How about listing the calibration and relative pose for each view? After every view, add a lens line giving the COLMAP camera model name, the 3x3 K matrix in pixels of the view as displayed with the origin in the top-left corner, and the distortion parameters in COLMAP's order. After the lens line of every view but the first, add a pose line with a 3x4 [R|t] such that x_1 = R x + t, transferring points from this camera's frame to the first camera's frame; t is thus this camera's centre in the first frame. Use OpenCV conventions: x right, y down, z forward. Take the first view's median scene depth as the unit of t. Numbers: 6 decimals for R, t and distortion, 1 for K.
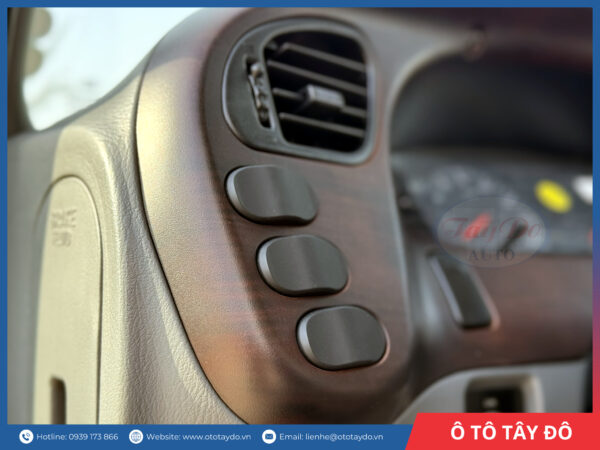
lens RADIAL K [[843.8, 0, 299.3], [0, 843.8, 224.6], [0, 0, 1]] dist [0.105753, 0.000000]
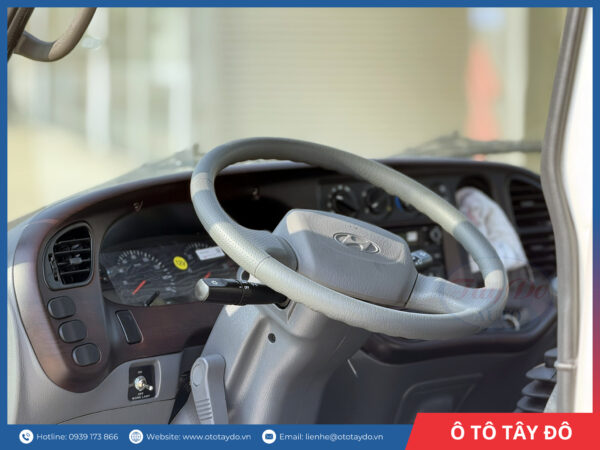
lens RADIAL K [[2101.0, 0, 300.2], [0, 2101.0, 224.5], [0, 0, 1]] dist [0.584323, 0.000000]
pose [[0.972399, -0.027100, 0.231744, -0.839655], [-0.009821, 0.987598, 0.156696, -1.348595], [-0.233116, -0.154647, 0.960074, -5.638568]]
